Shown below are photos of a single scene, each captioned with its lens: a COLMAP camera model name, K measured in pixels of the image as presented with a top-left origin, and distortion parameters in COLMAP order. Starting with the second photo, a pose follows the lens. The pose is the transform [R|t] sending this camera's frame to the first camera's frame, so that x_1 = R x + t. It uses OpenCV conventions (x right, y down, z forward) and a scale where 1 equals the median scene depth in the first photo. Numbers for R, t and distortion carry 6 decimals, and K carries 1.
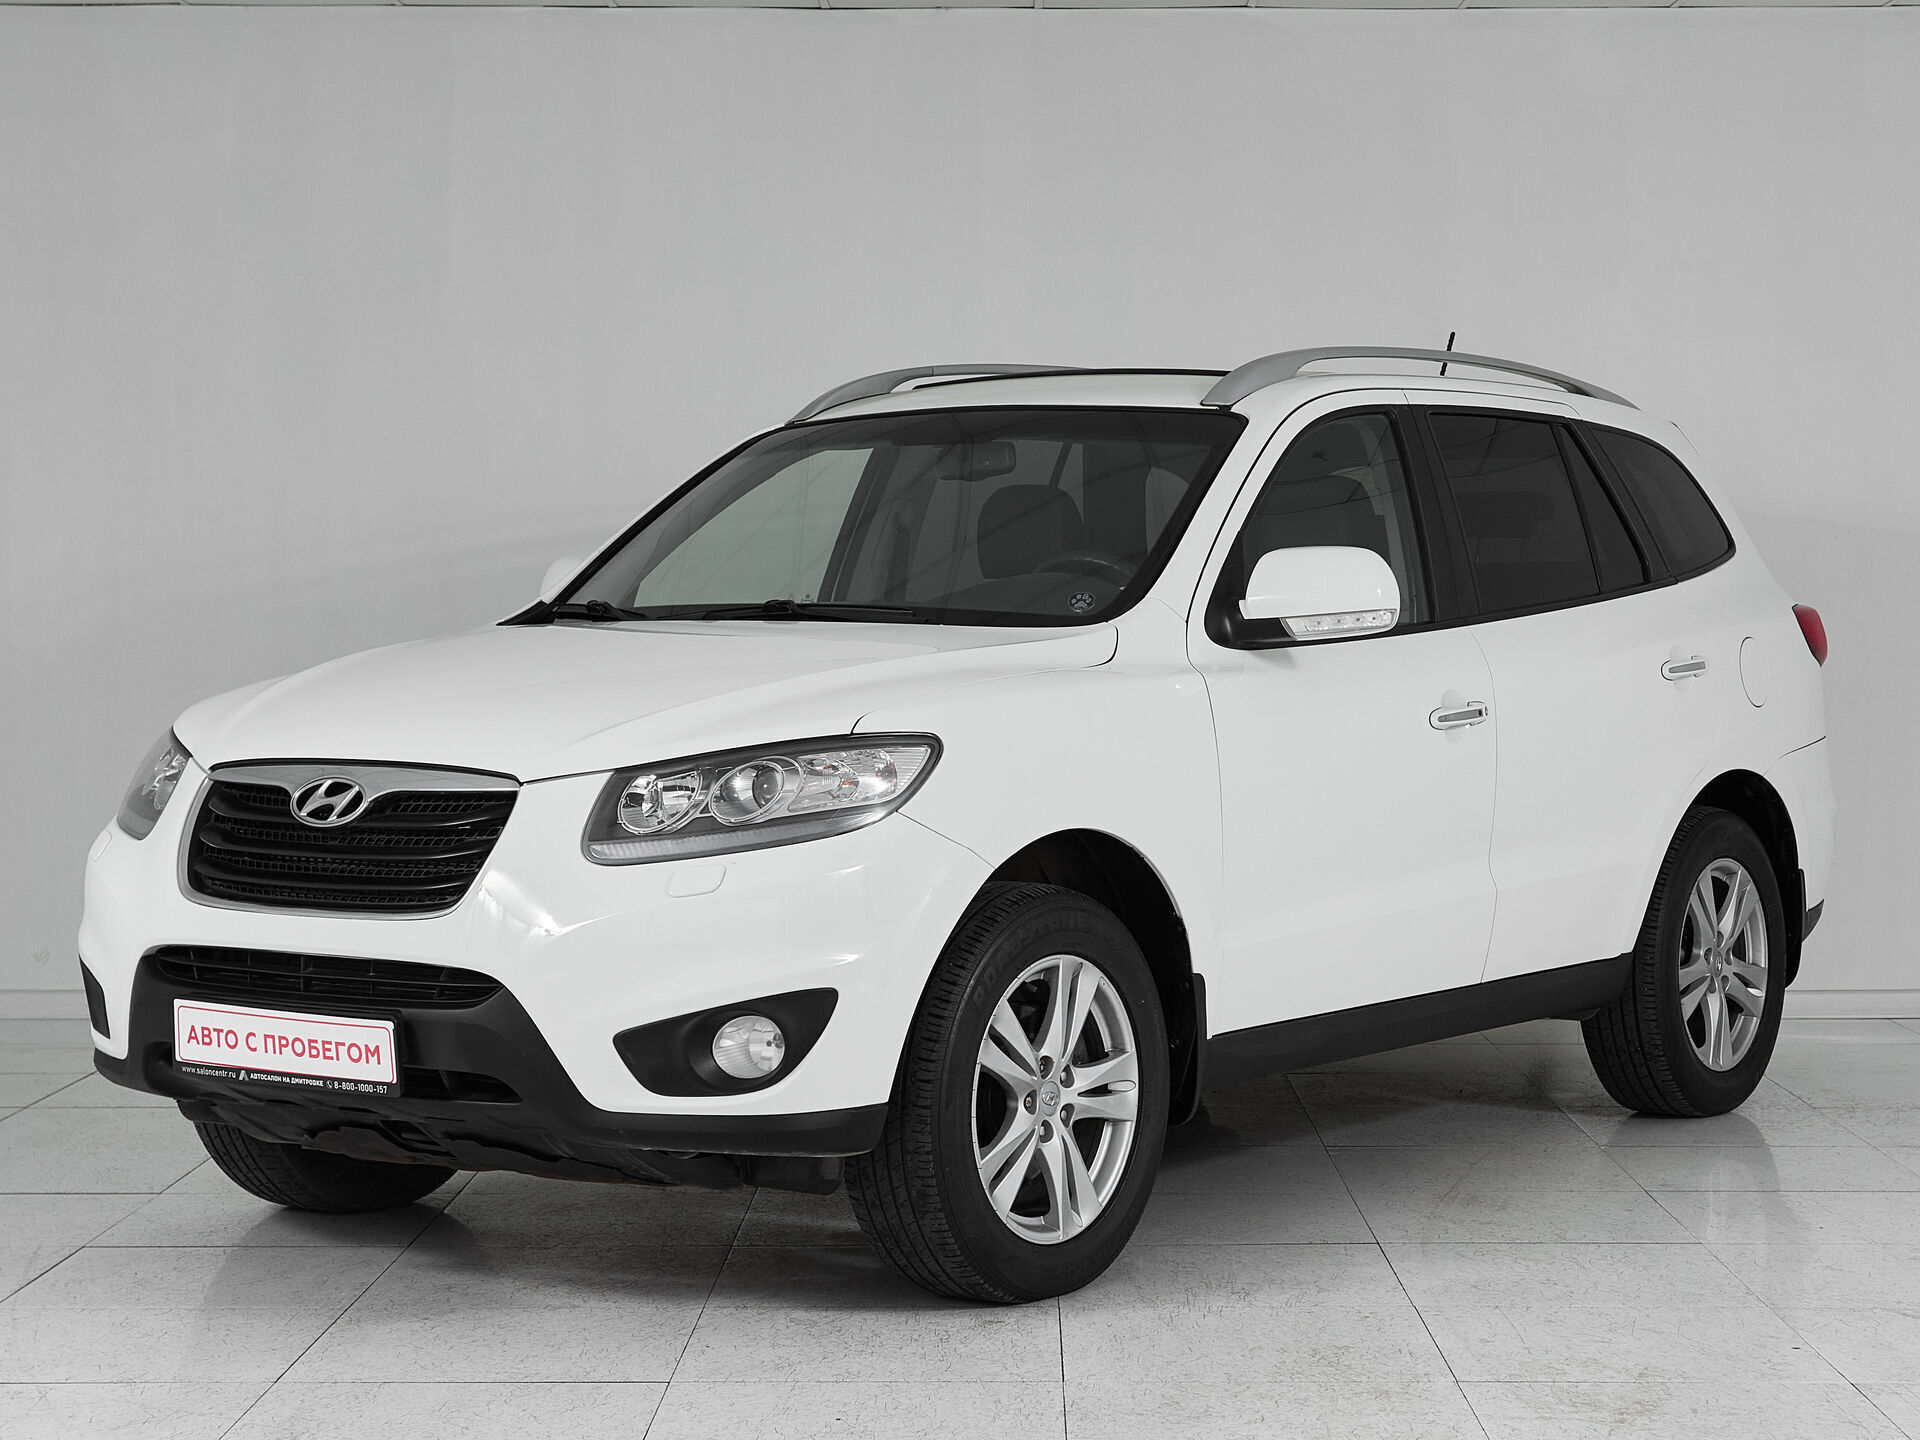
lens RADIAL K [[3297.3, 0, 955.3], [0, 3297.3, 720.9], [0, 0, 1]] dist [0.019045, 0.000000]
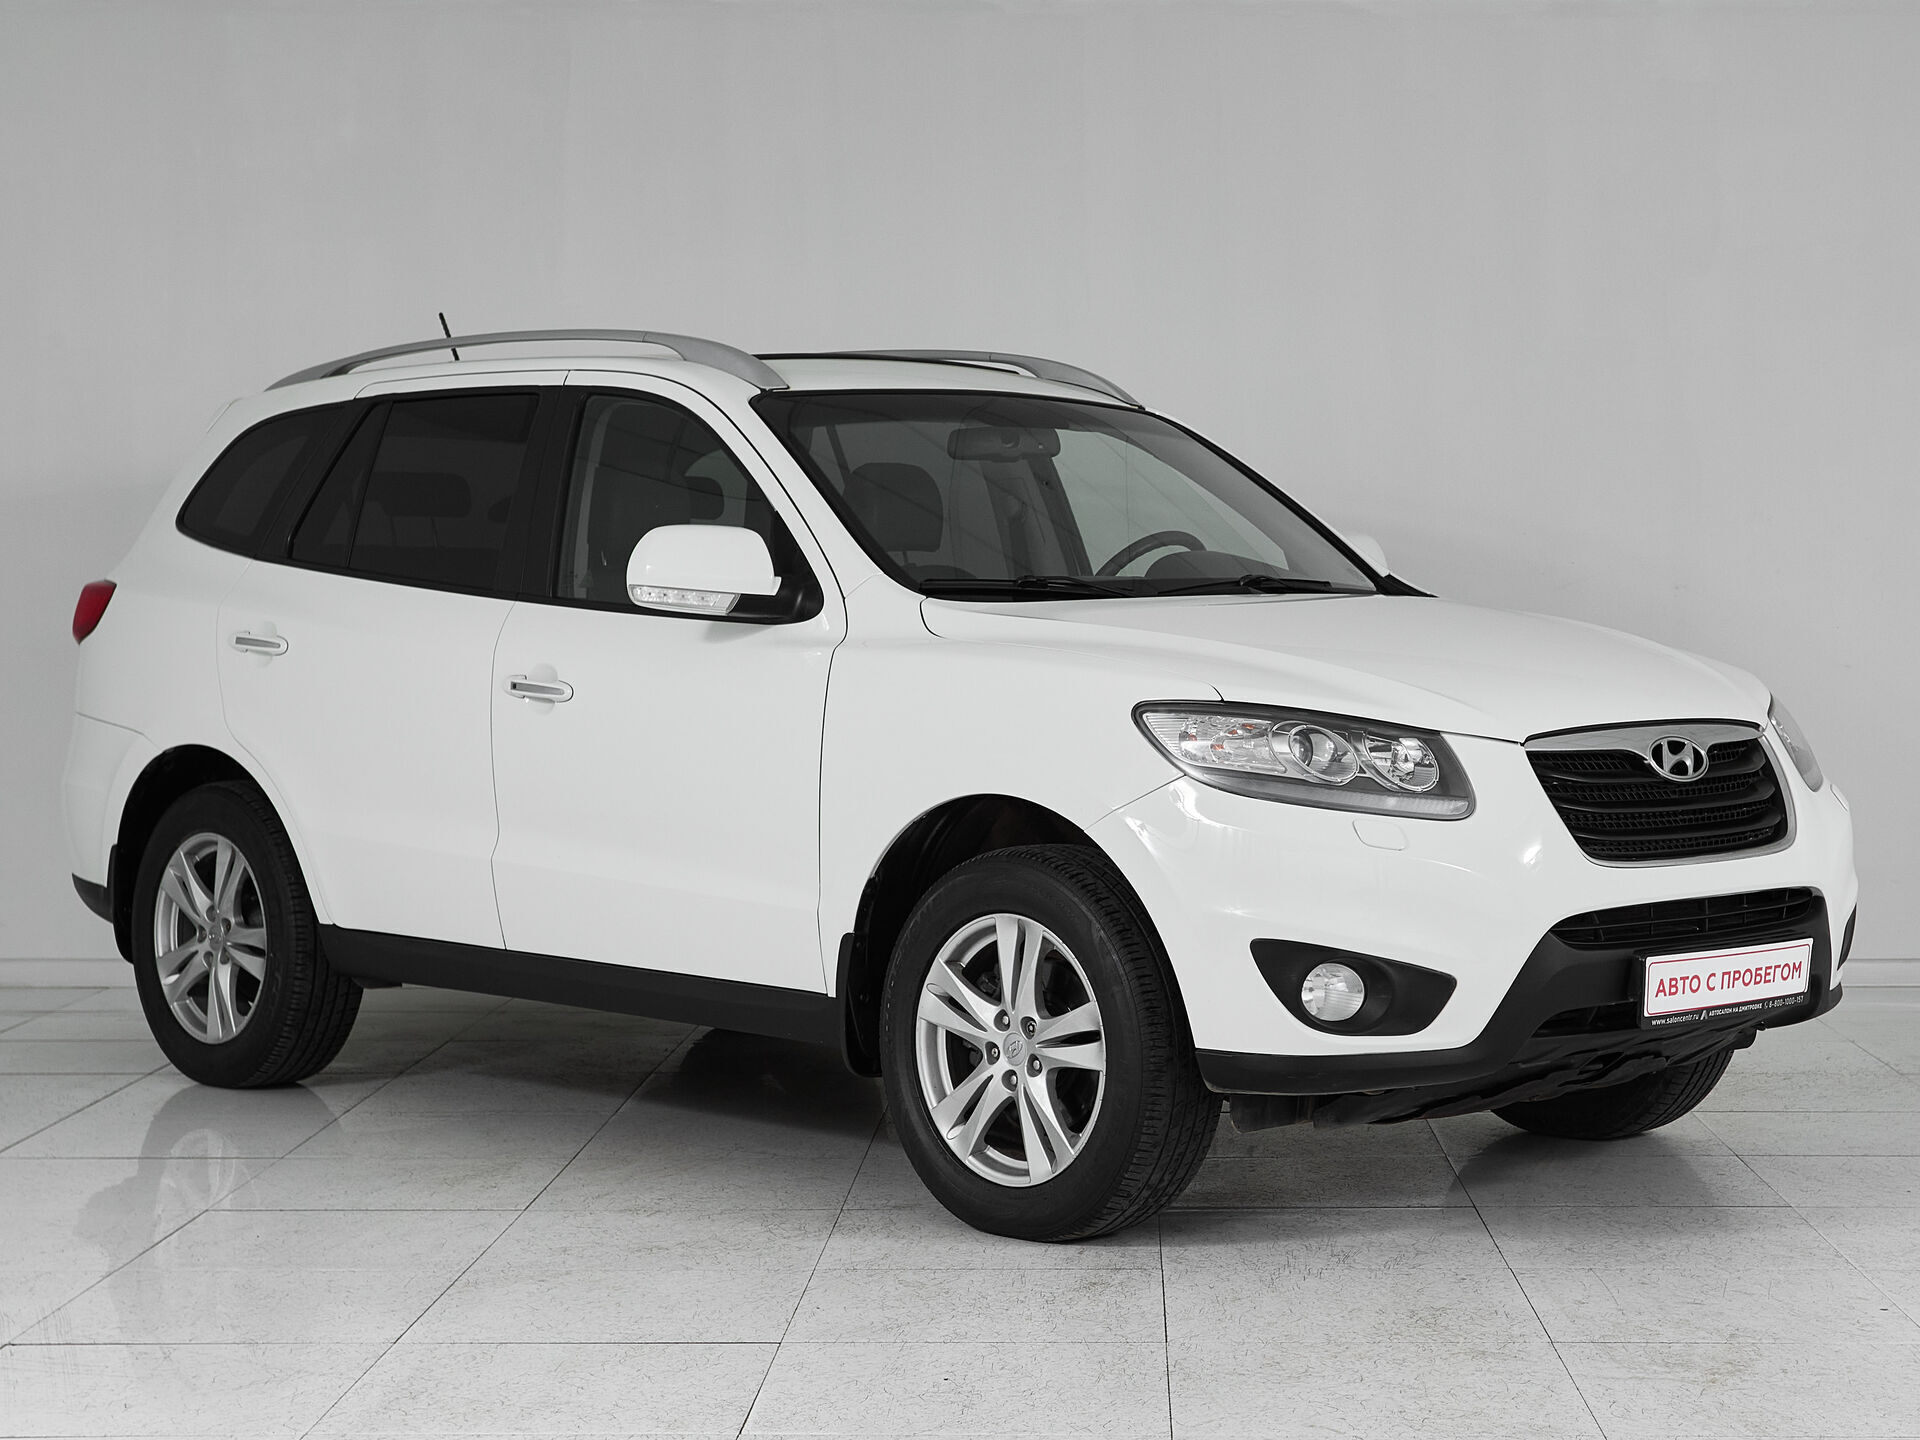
lens RADIAL K [[3297.3, 0, 968.9], [0, 3297.3, 720.9], [0, 0, 1]] dist [0.019045, 0.000000]
pose [[0.198314, -0.033758, 0.979557, -1.319580], [0.032866, 0.999074, 0.027777, -0.026260], [-0.979587, 0.026686, 0.199240, 1.022266]]
